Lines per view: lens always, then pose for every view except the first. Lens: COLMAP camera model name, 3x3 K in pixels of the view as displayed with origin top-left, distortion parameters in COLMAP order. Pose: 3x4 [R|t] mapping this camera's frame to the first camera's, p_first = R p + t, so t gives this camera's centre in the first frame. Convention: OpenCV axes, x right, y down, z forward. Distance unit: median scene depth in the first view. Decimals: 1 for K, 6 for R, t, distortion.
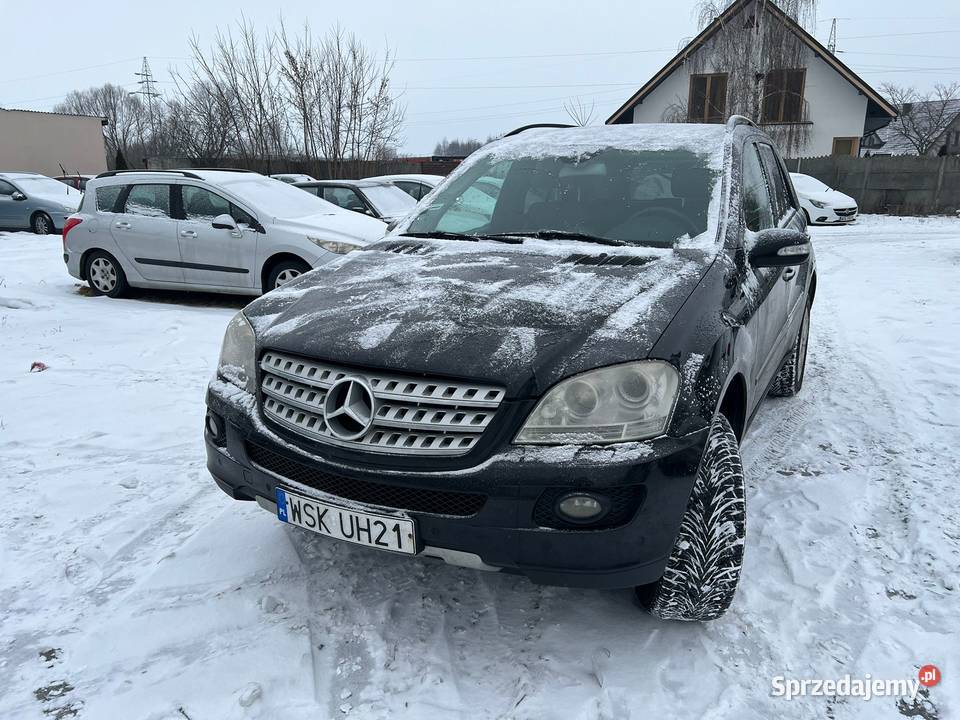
lens RADIAL K [[726.7, 0, 480.0], [0, 726.7, 360.0], [0, 0, 1]] dist [0.061403, -0.073043]
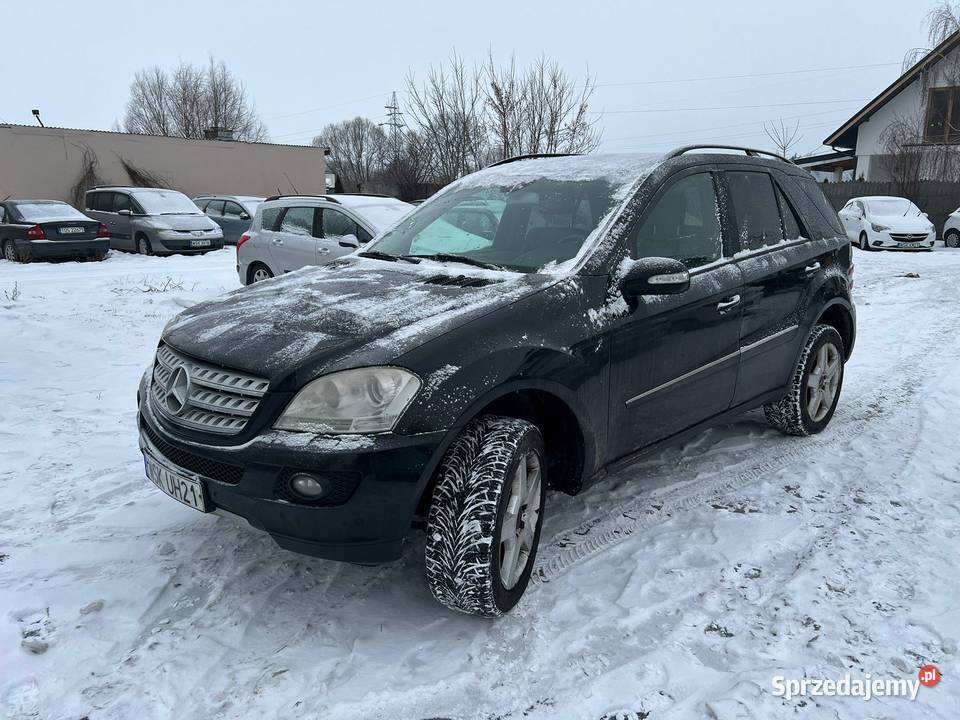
lens RADIAL K [[726.7, 0, 480.0], [0, 726.7, 360.0], [0, 0, 1]] dist [0.061403, -0.073043]
pose [[0.956768, 0.067044, -0.283019, 0.529797], [-0.075341, 0.996986, -0.018519, 0.000480], [0.280924, 0.039042, 0.958936, -0.044041]]
